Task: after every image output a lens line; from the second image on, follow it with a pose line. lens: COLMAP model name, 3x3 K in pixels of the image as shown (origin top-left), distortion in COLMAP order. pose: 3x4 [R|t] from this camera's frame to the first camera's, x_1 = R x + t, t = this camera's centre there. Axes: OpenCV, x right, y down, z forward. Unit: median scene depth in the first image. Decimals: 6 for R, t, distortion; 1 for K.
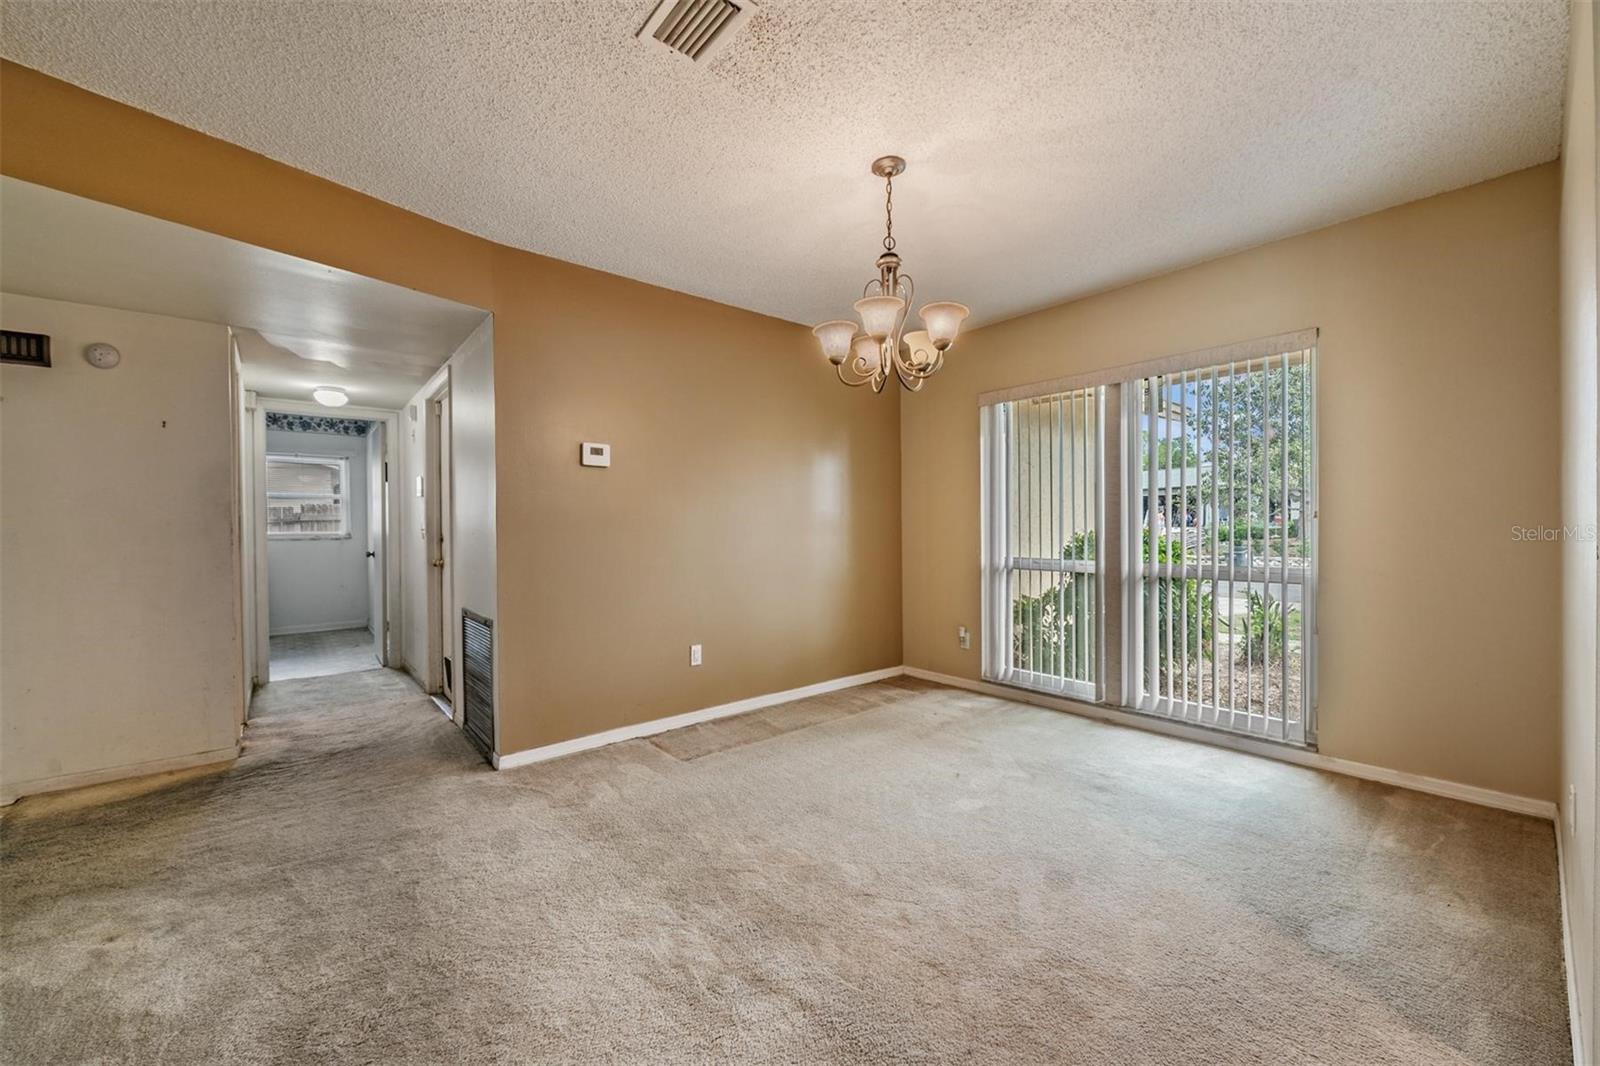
lens RADIAL K [[614.0, 0, 841.4], [0, 614.0, 533.6], [0, 0, 1]] dist [-0.007433, -0.000134]
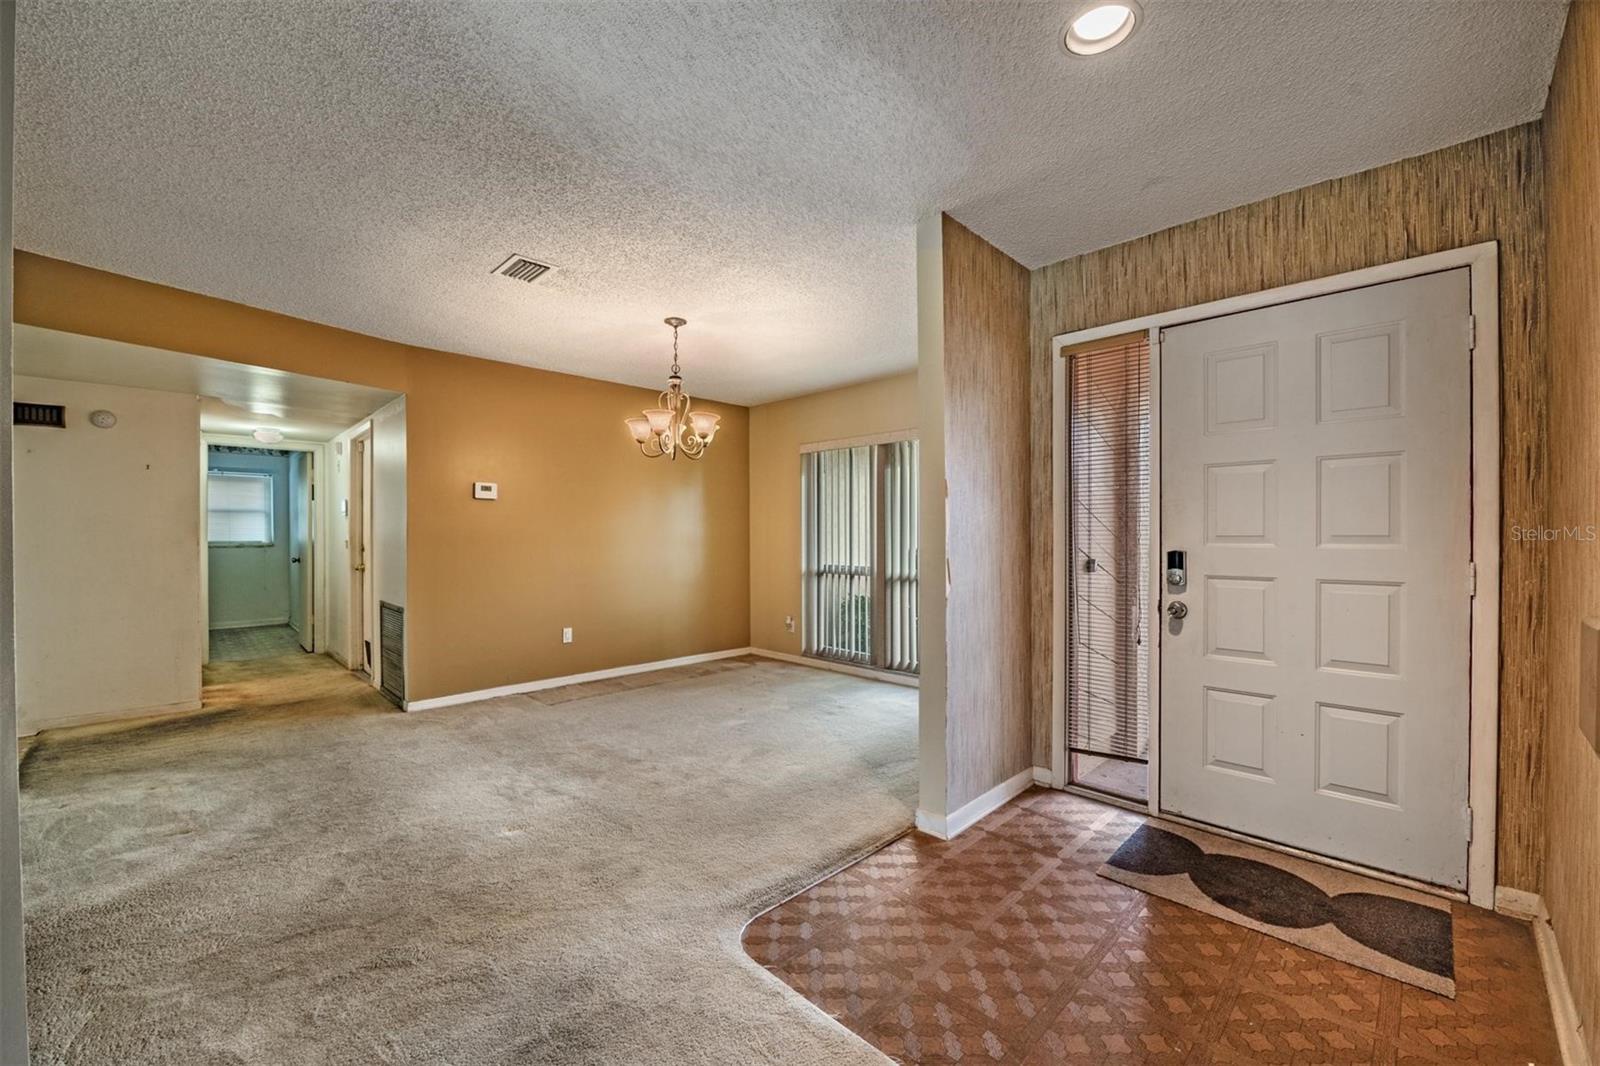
lens RADIAL K [[595.9, 0, 877.5], [0, 595.9, 540.6], [0, 0, 1]] dist [-0.014037, -0.000076]
pose [[0.989262, 0.008798, 0.145887, 0.291043], [-0.008626, 0.999961, -0.001813, -0.019773], [-0.145897, 0.000536, 0.989300, -0.473980]]
